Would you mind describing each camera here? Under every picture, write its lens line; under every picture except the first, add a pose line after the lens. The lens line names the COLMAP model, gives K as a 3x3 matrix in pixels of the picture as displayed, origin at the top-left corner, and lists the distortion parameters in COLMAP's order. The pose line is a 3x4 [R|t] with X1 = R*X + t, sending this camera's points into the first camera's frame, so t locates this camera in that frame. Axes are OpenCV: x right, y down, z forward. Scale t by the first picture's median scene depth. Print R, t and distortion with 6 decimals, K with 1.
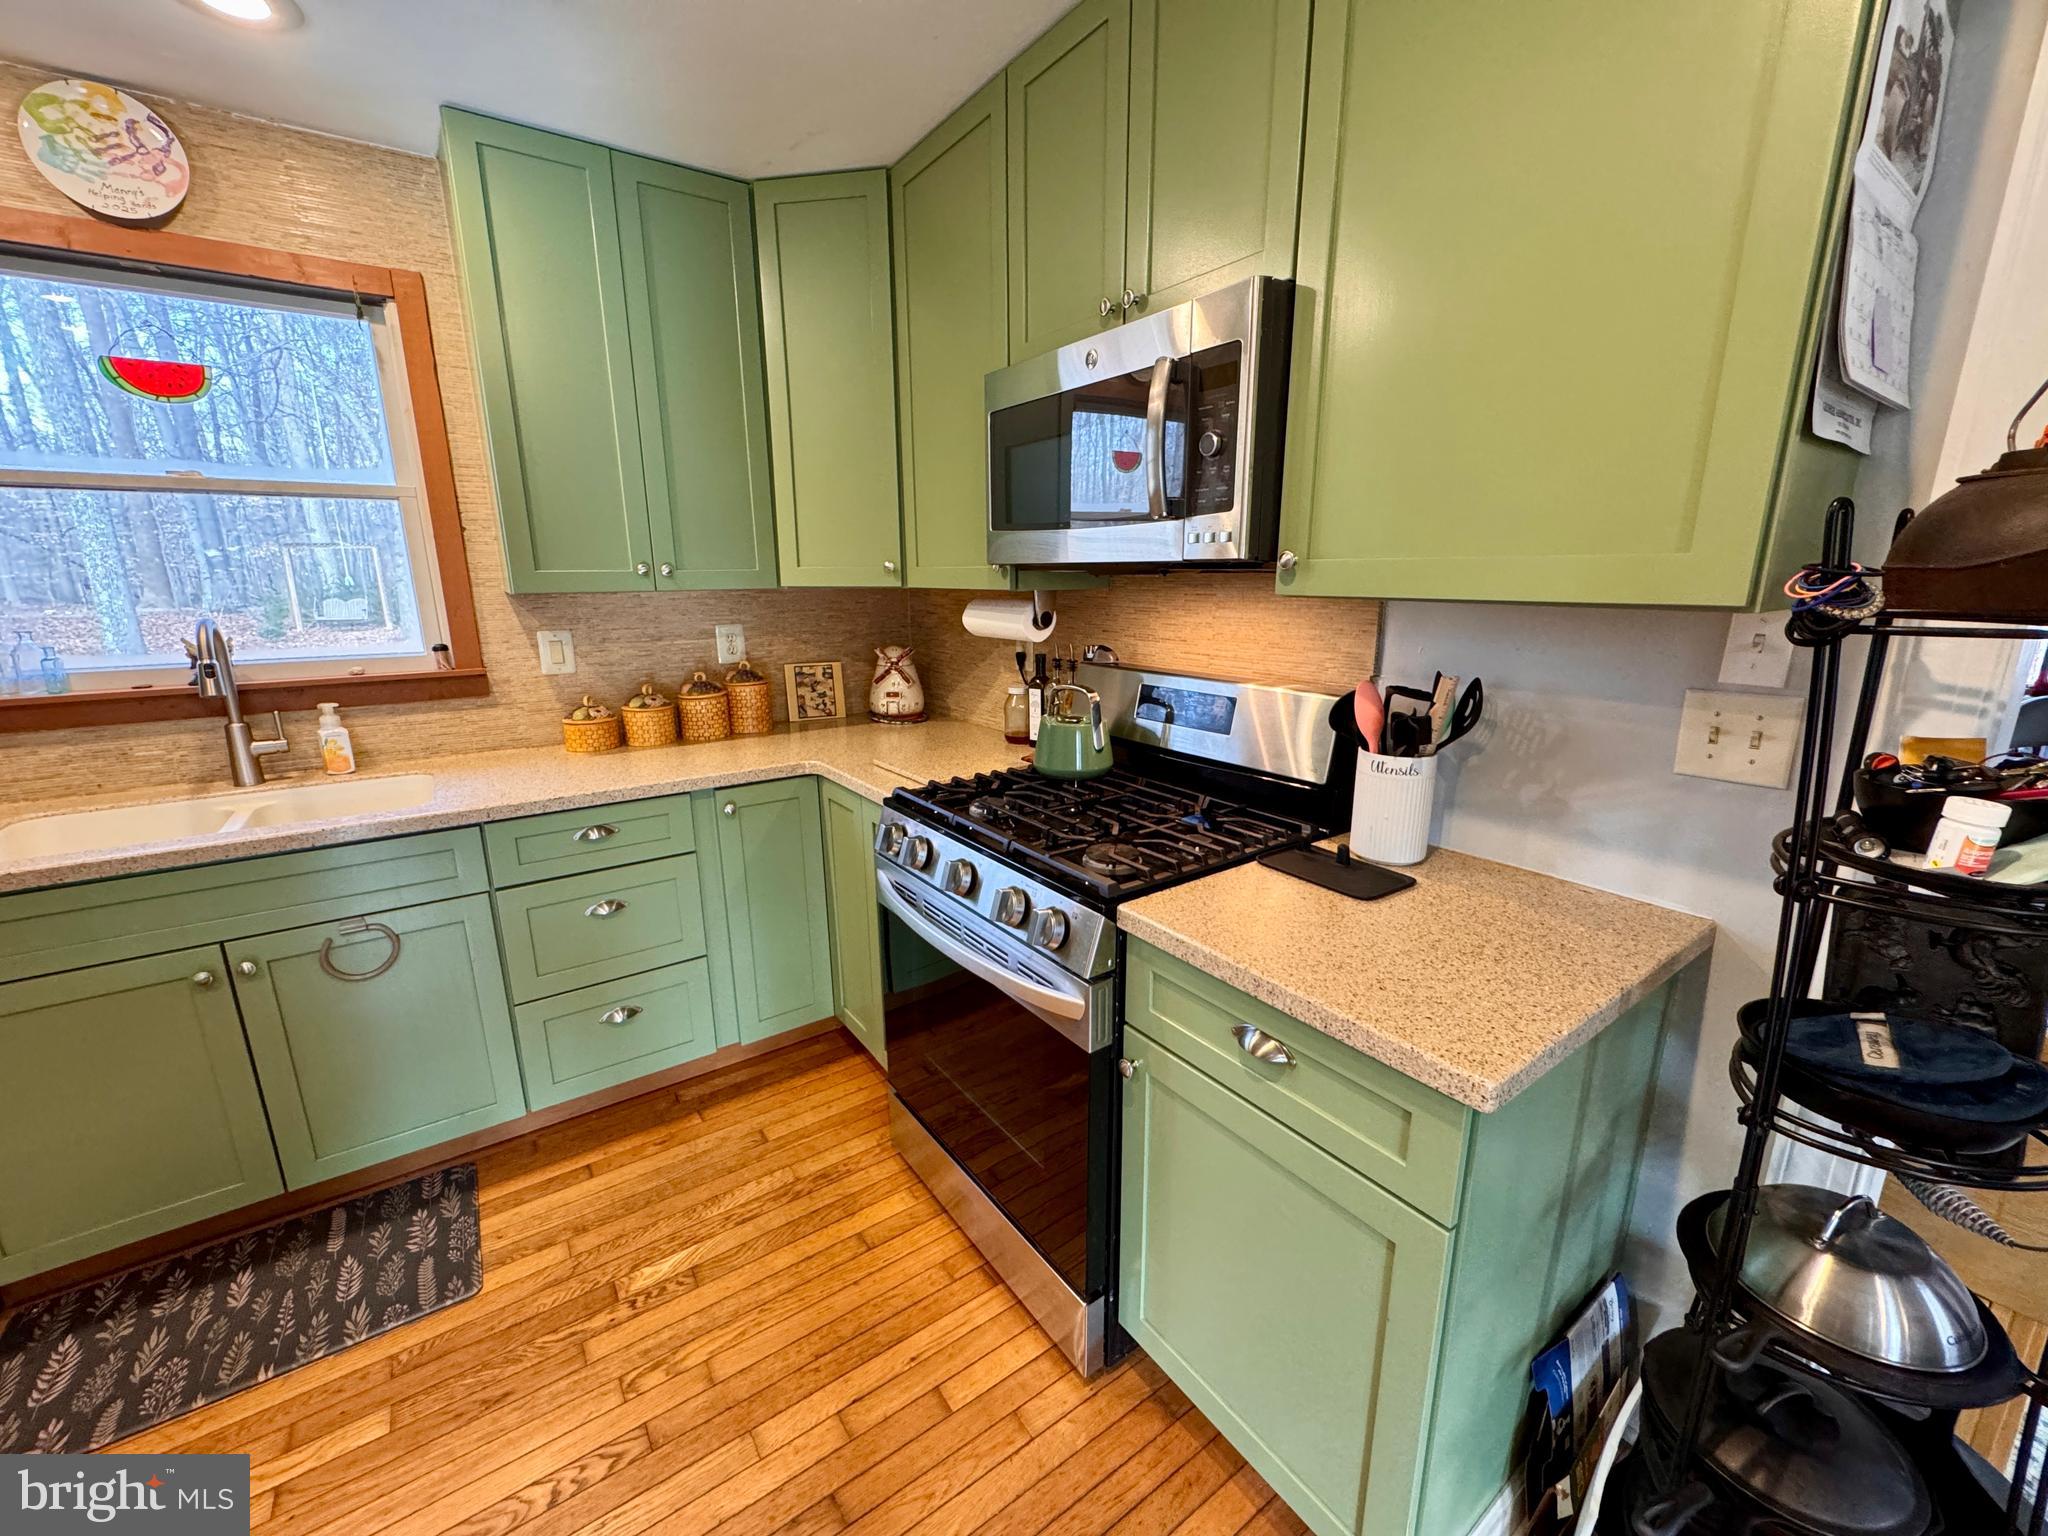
lens RADIAL K [[814.2, 0, 1016.2], [0, 814.2, 769.7], [0, 0, 1]] dist [-0.004358, 0.000469]
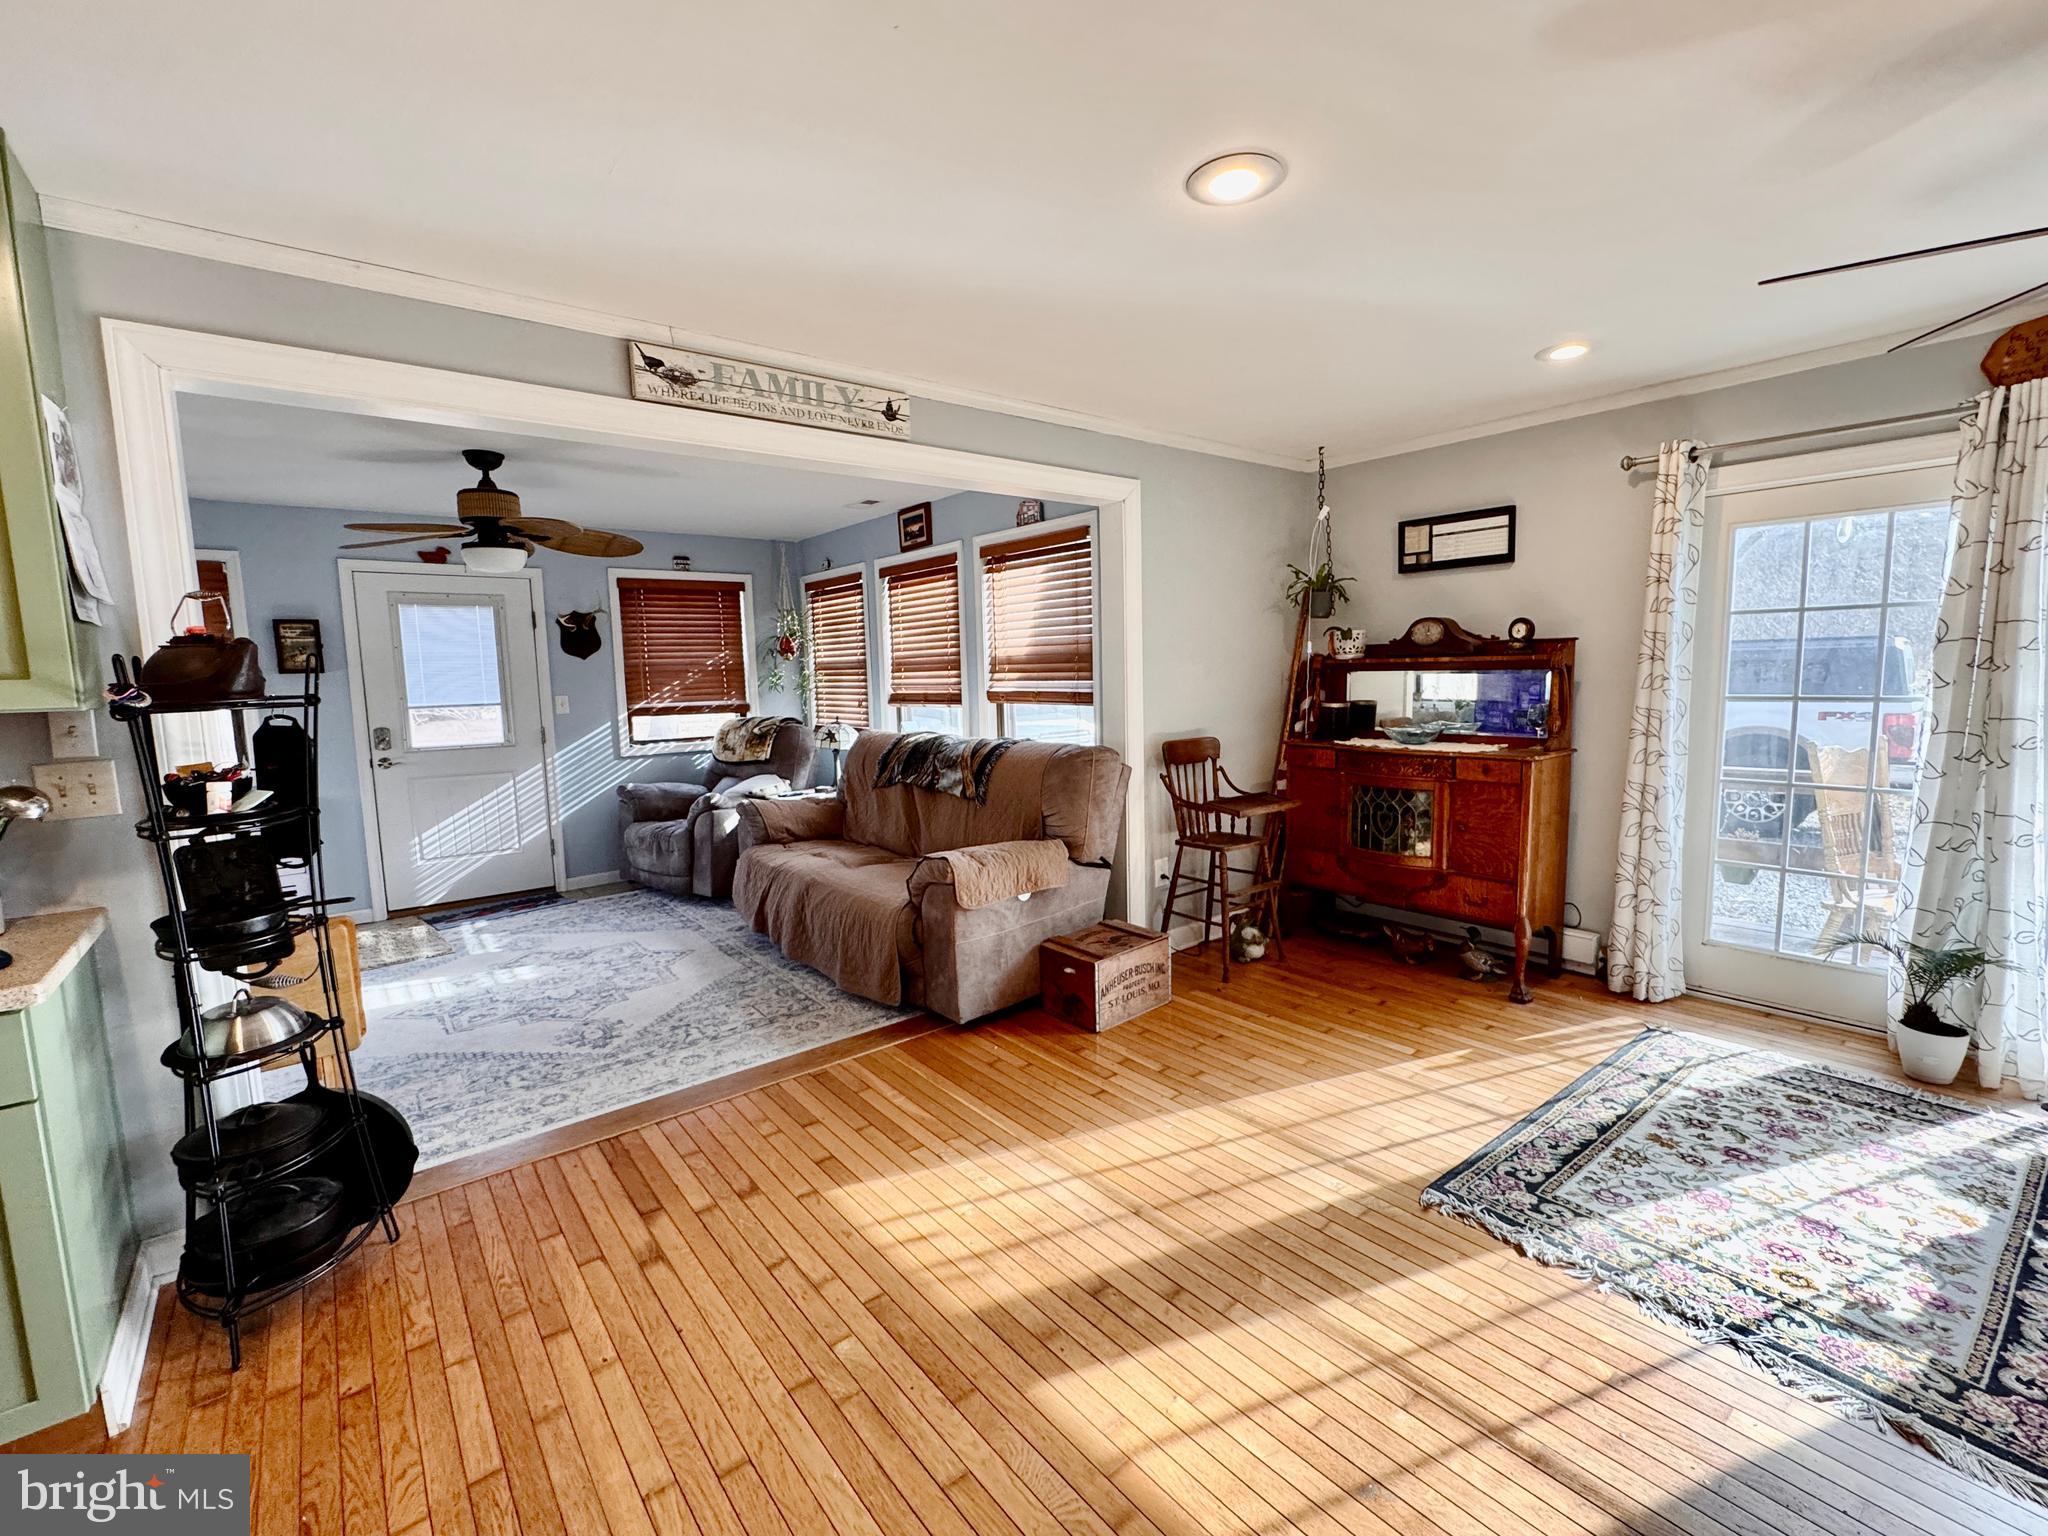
lens RADIAL K [[880.0, 0, 1012.8], [0, 880.0, 767.6], [0, 0, 1]] dist [0.001776, 0.000462]
pose [[-0.060022, -0.104457, 0.992717, -0.526990], [0.257187, 0.959315, 0.116493, 0.105232], [-0.964496, 0.262306, -0.030715, -0.409248]]
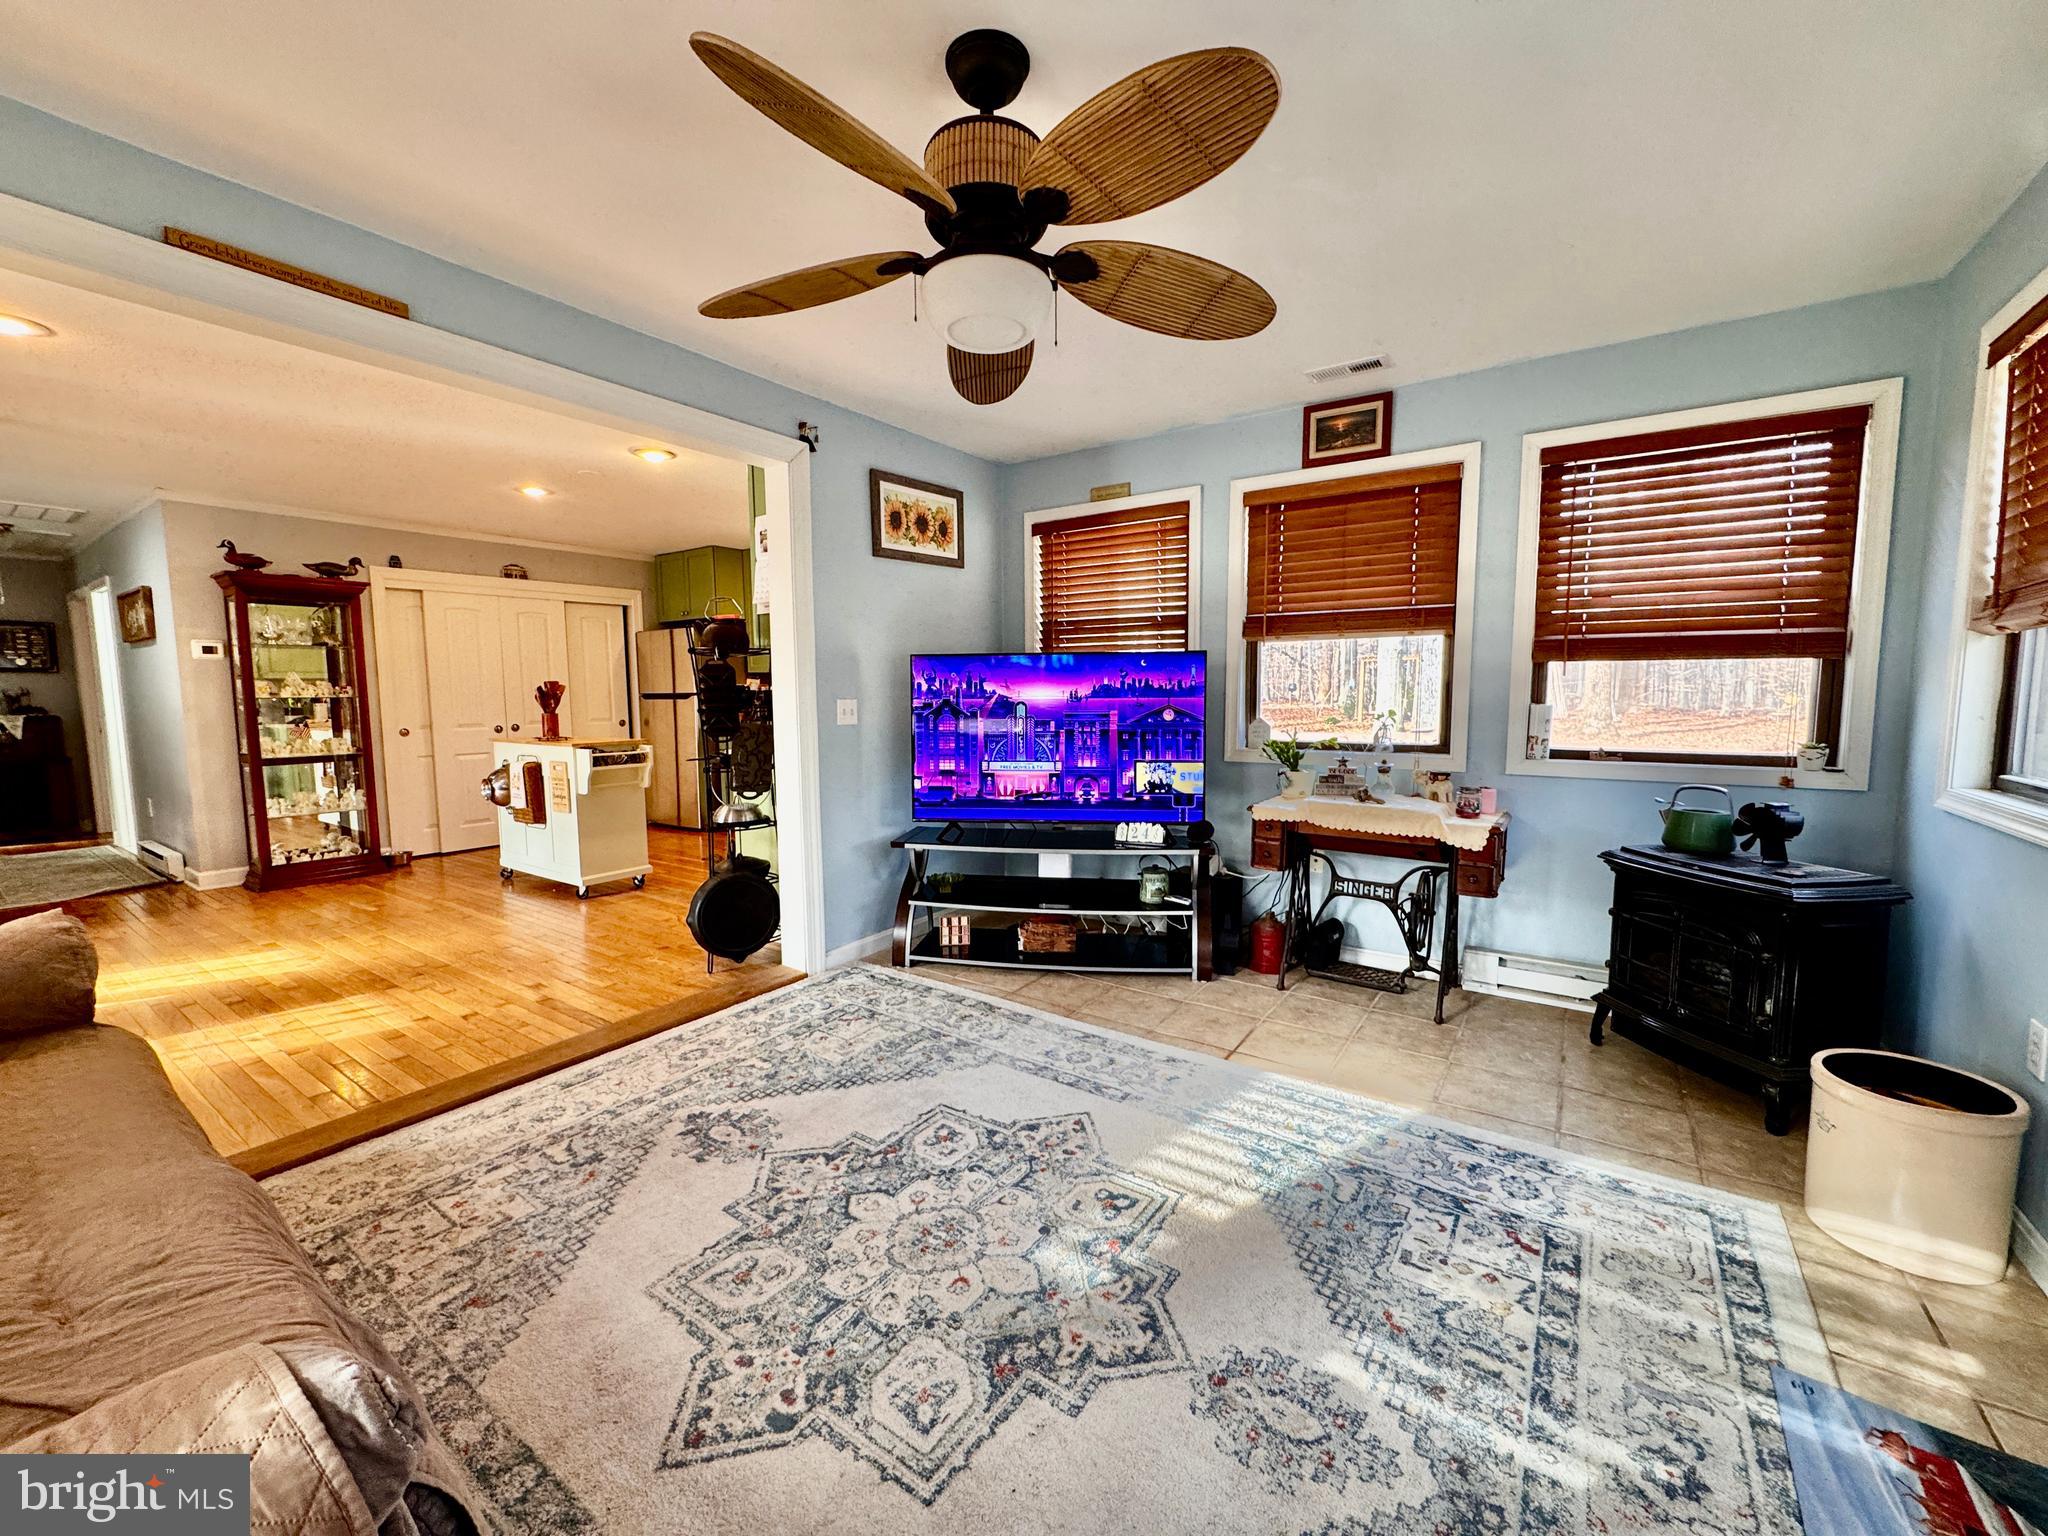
lens RADIAL K [[814.2, 0, 1019.1], [0, 814.2, 764.1], [0, 0, 1]] dist [-0.004358, 0.000469]
pose [[0.346855, 0.089686, -0.933621, 2.332477], [-0.212970, 0.976948, 0.014726, 0.007942], [0.913420, 0.193725, 0.357960, 0.350684]]
